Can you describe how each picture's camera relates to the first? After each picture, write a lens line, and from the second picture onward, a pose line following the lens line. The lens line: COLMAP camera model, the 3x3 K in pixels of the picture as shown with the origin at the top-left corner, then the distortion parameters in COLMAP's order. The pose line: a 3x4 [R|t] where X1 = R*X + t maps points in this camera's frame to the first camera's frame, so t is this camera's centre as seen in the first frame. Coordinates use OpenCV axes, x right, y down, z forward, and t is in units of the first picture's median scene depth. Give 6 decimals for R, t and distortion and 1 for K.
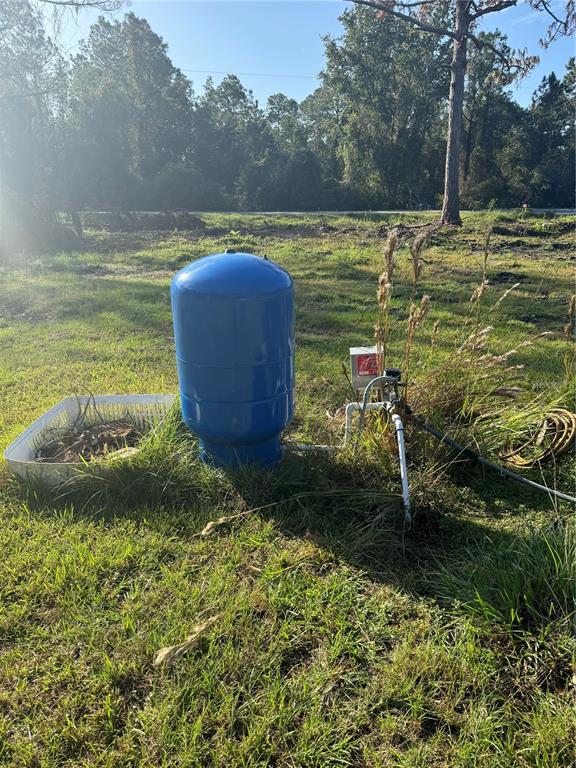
lens RADIAL K [[545.1, 0, 288.1], [0, 545.1, 385.6], [0, 0, 1]] dist [-0.023391, 0.006608]
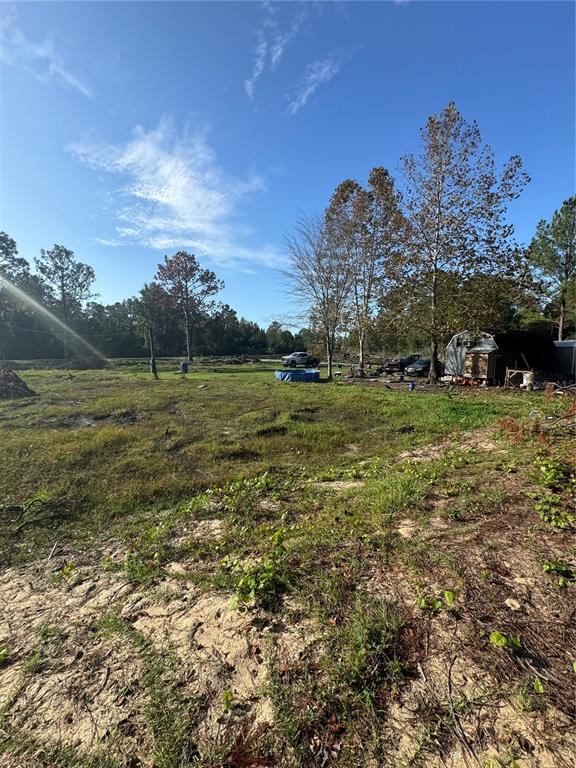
lens RADIAL K [[302.7, 0, 289.4], [0, 302.7, 383.4], [0, 0, 1]] dist [-0.011636, 0.001674]
pose [[0.818765, -0.063644, 0.570591, -0.181429], [0.188802, 0.968409, -0.162902, 0.171808], [-0.542198, 0.241107, 0.804915, -0.537674]]
